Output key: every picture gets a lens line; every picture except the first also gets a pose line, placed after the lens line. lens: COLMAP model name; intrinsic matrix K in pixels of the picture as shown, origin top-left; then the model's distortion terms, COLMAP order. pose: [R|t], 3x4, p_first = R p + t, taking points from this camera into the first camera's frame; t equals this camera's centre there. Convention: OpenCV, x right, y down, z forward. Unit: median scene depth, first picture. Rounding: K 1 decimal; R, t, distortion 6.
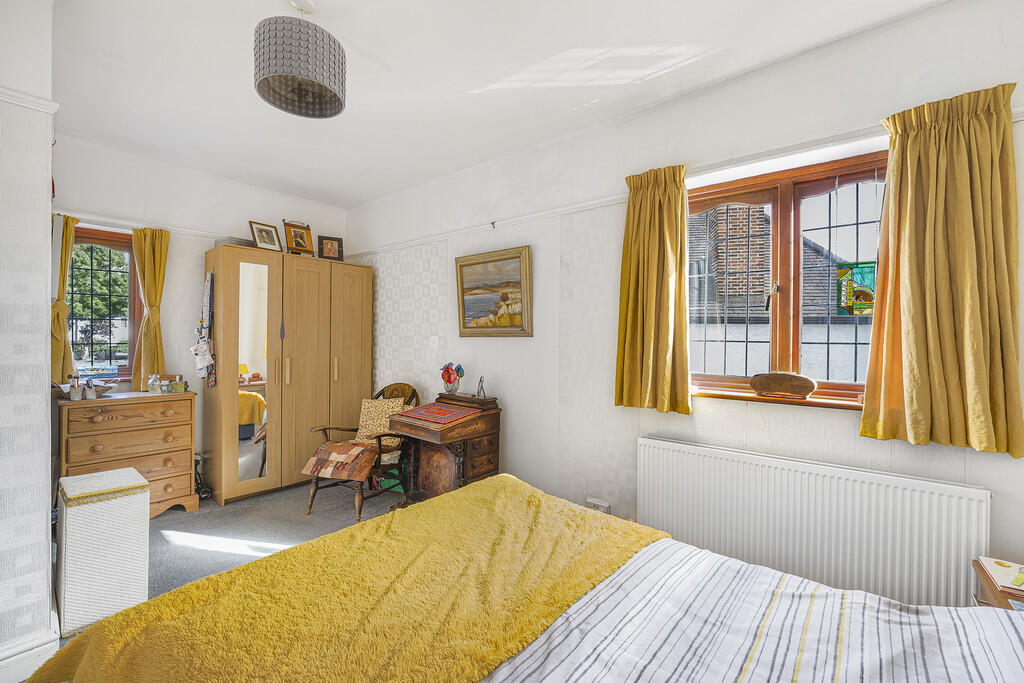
lens RADIAL K [[426.4, 0, 512.4], [0, 426.4, 339.9], [0, 0, 1]] dist [-0.017348, 0.001453]
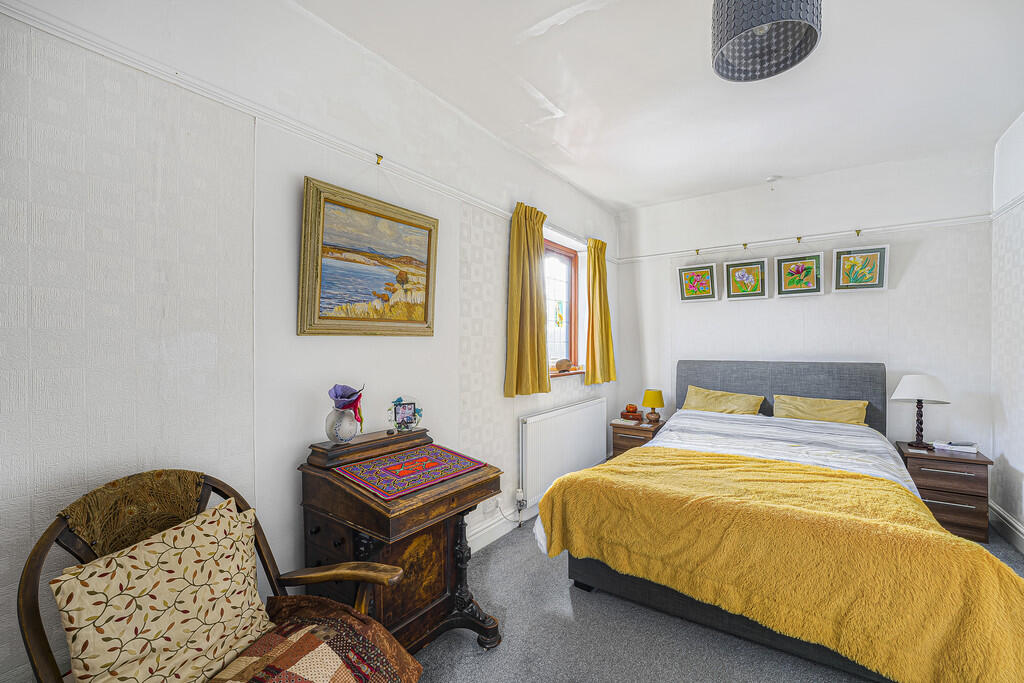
lens RADIAL K [[426.4, 0, 511.8], [0, 426.4, 340.0], [0, 0, 1]] dist [-0.017348, 0.001453]
pose [[-0.092398, -0.011857, 0.995652, -0.714425], [-0.008297, 0.999904, 0.011138, -0.009493], [-0.995688, -0.007232, -0.092488, 0.882440]]
